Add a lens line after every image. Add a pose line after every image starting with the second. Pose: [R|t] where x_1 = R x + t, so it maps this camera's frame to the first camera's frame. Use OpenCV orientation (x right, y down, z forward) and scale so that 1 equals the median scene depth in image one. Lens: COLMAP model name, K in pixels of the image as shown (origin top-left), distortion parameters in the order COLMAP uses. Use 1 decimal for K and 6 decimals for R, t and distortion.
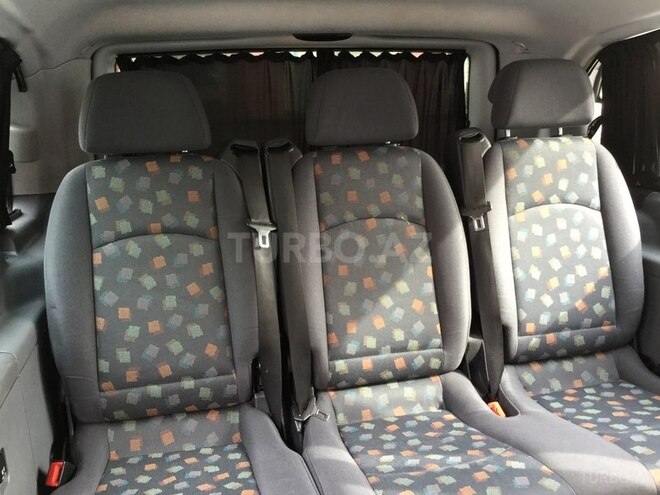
lens RADIAL K [[588.6, 0, 332.2], [0, 588.6, 250.4], [0, 0, 1]] dist [0.105861, -0.190636]
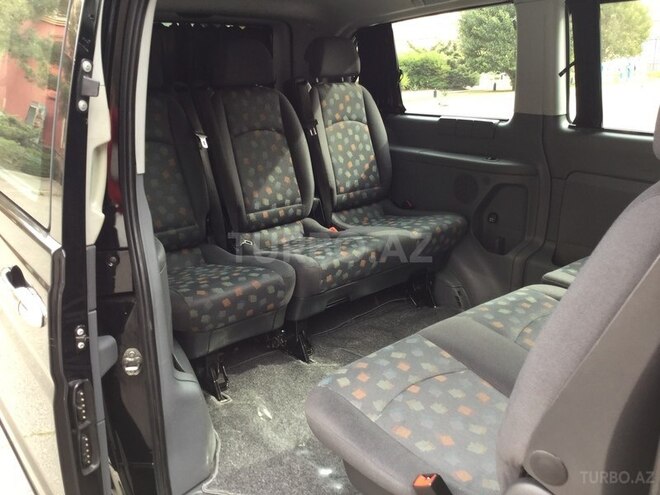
lens RADIAL K [[588.6, 0, 332.2], [0, 588.6, 250.4], [0, 0, 1]] dist [0.105861, -0.190636]
pose [[0.890077, -0.126138, 0.438010, -0.508266], [0.097713, 0.991409, 0.086945, 0.154924], [-0.445214, -0.034589, 0.894756, -0.608722]]
